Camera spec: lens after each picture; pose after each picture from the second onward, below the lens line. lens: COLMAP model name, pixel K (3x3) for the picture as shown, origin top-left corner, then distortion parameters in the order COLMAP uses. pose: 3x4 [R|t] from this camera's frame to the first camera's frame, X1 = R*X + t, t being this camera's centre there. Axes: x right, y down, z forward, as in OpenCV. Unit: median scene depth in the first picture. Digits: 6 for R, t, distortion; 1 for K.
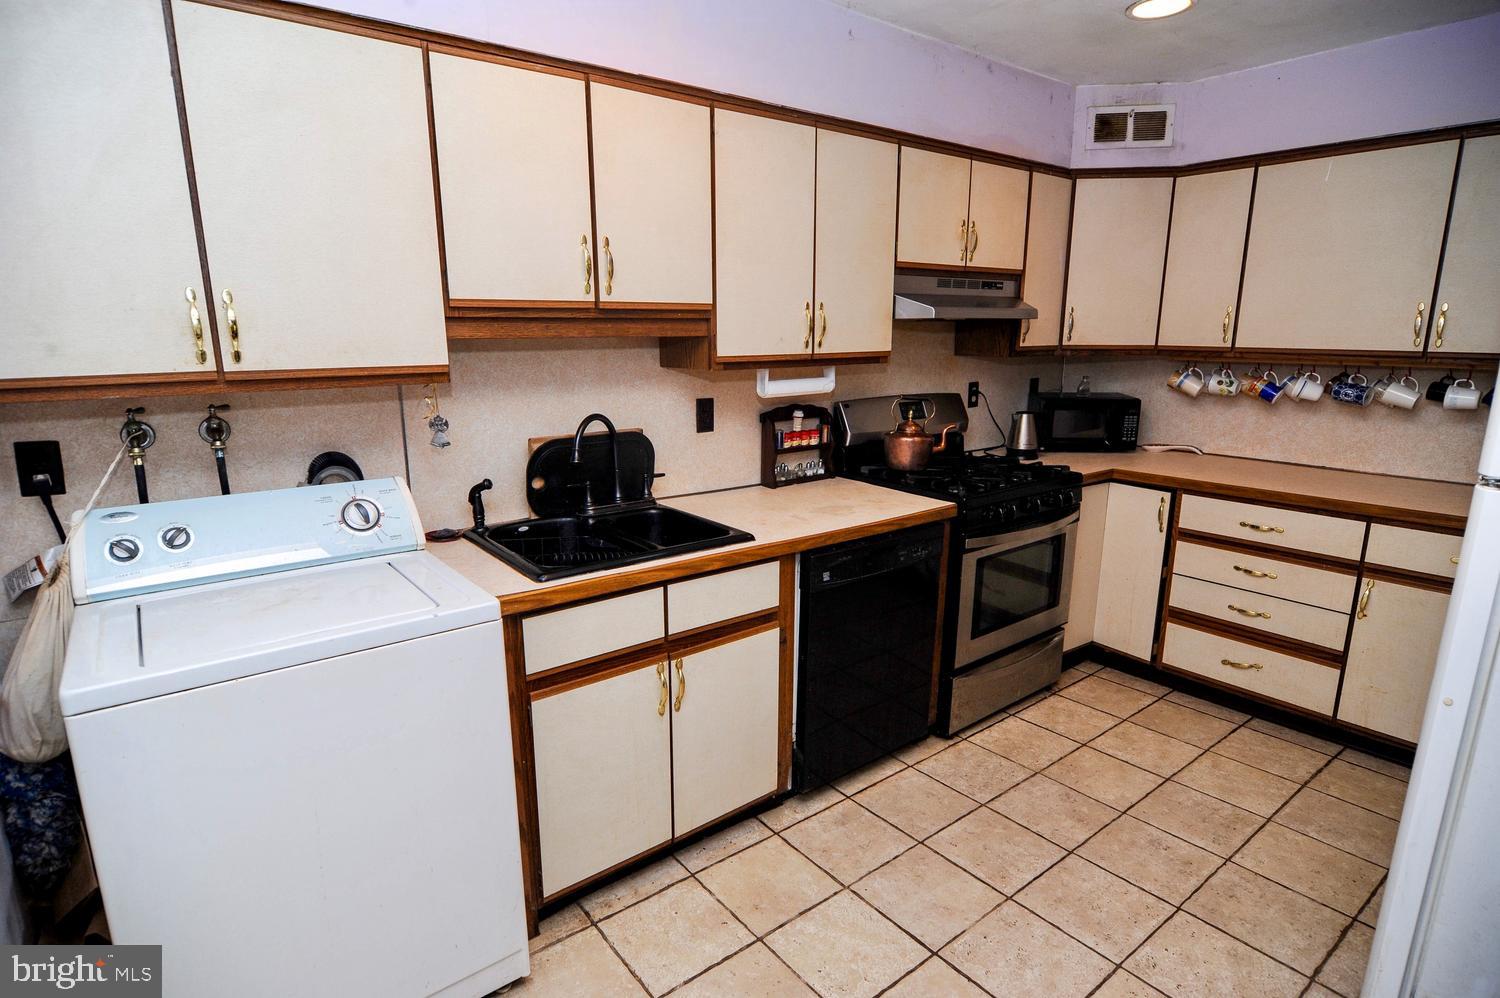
lens RADIAL K [[787.3, 0, 741.2], [0, 787.3, 503.0], [0, 0, 1]] dist [-0.003382, -0.001708]
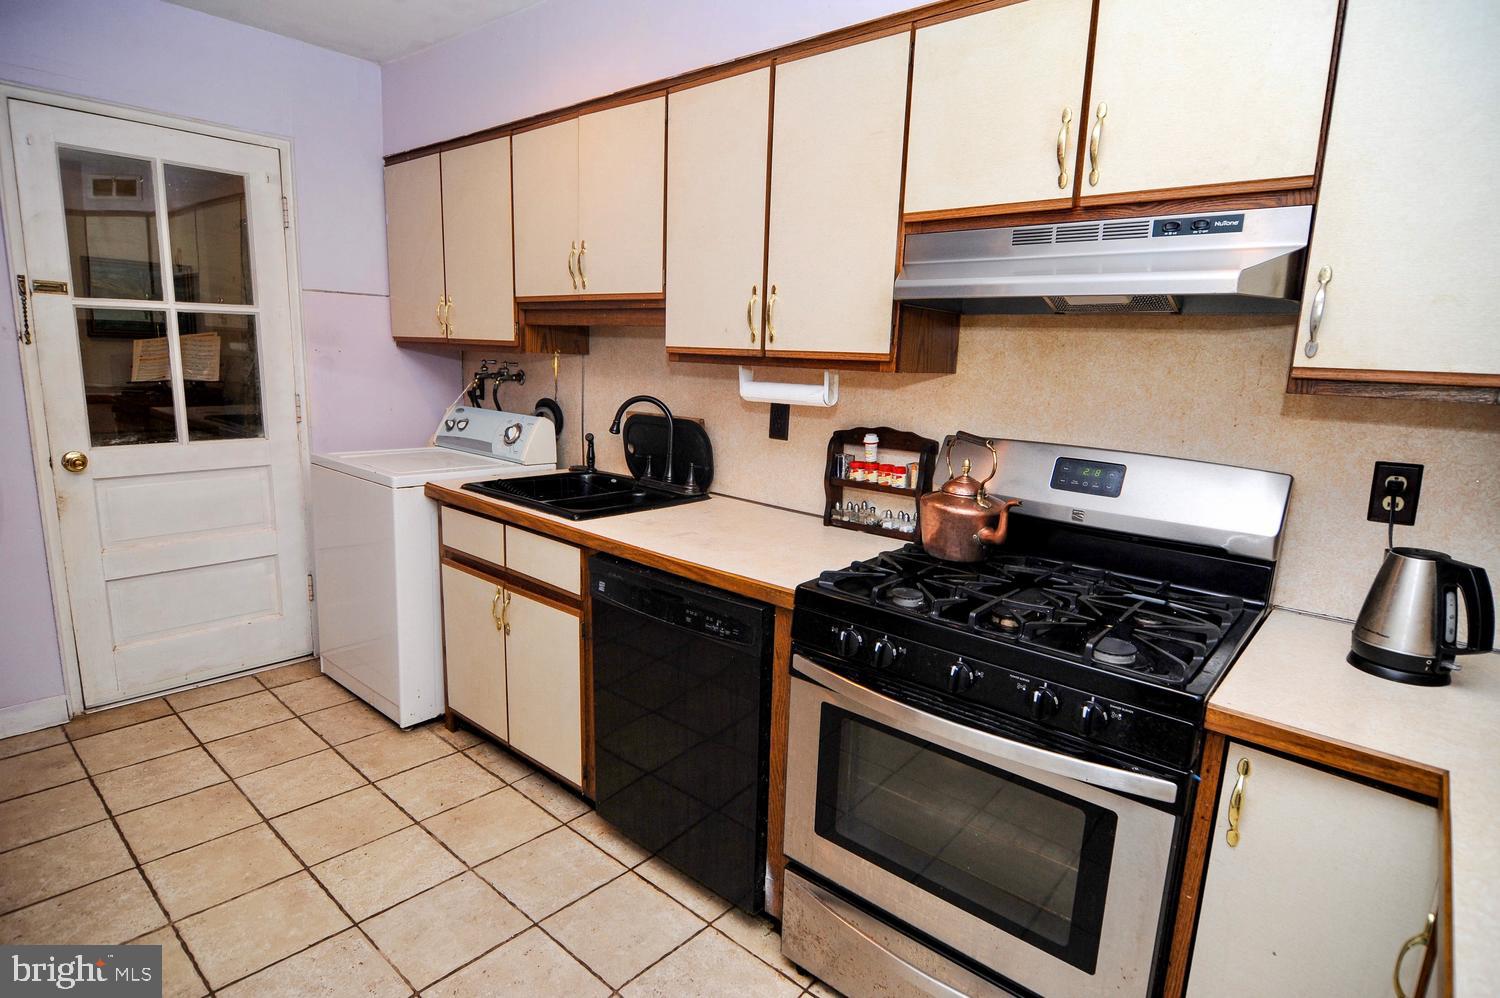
lens RADIAL K [[787.3, 0, 742.7], [0, 787.3, 496.6], [0, 0, 1]] dist [-0.003382, -0.001708]
pose [[0.189488, 0.188681, -0.963584, 0.775264], [-0.249121, 0.958490, 0.138694, -0.133792], [0.949754, 0.213768, 0.228627, 0.726672]]
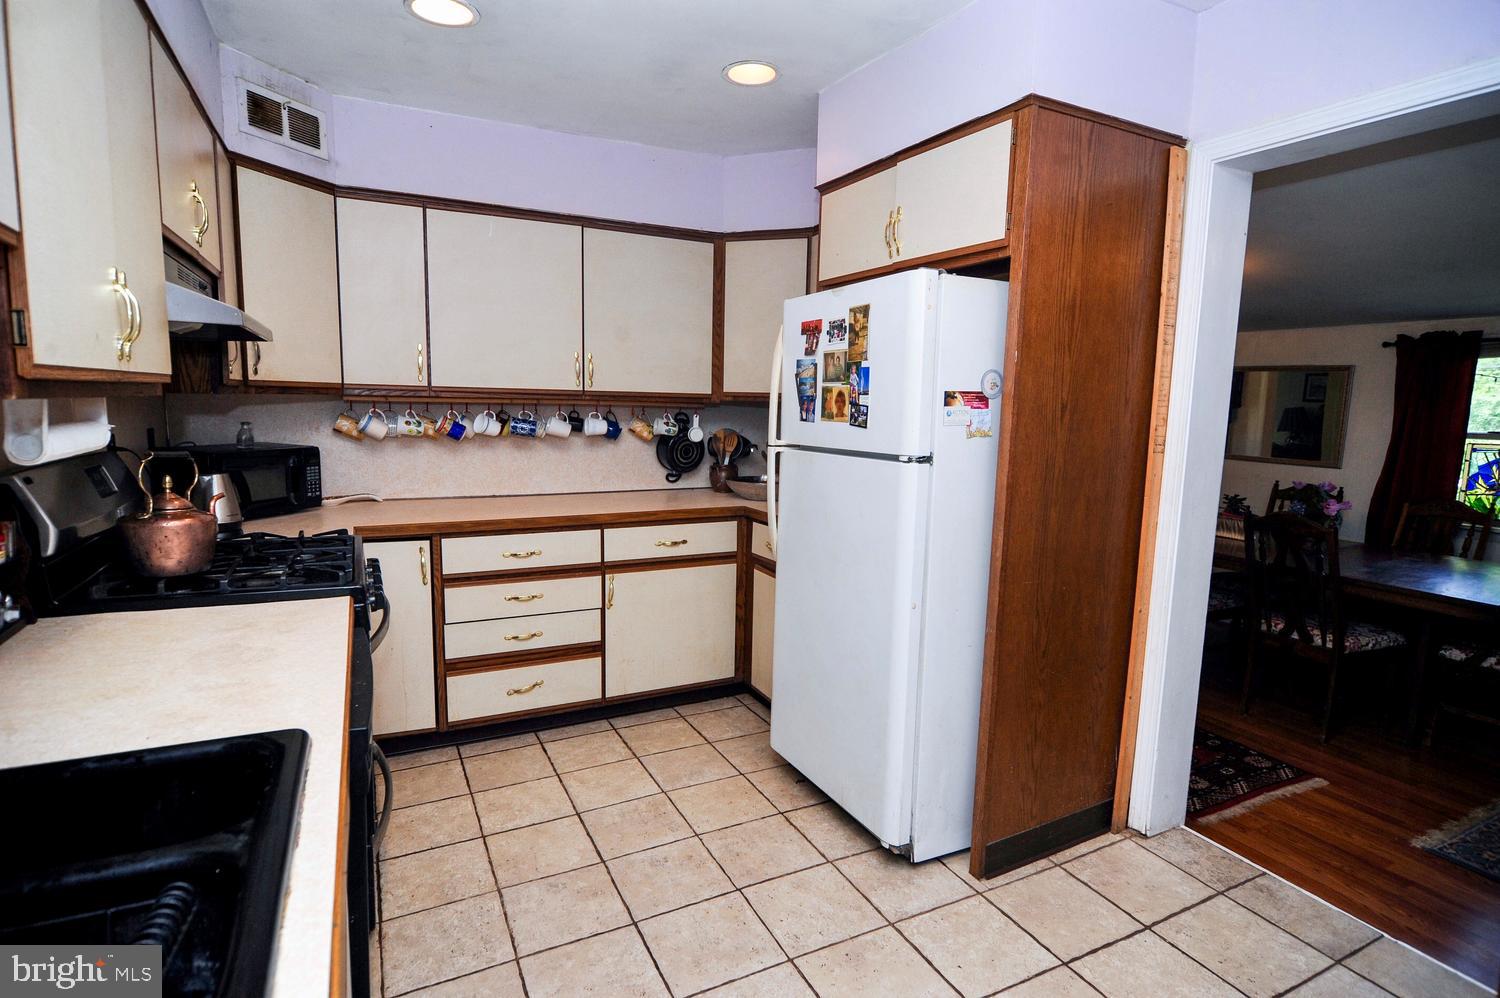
lens RADIAL K [[787.3, 0, 758.5], [0, 787.3, 503.1], [0, 0, 1]] dist [-0.003382, -0.001708]
pose [[0.182554, -0.120935, 0.975730, -0.298050], [0.193742, 0.977373, 0.084890, -0.062941], [-0.963918, 0.173542, 0.201853, 0.459532]]
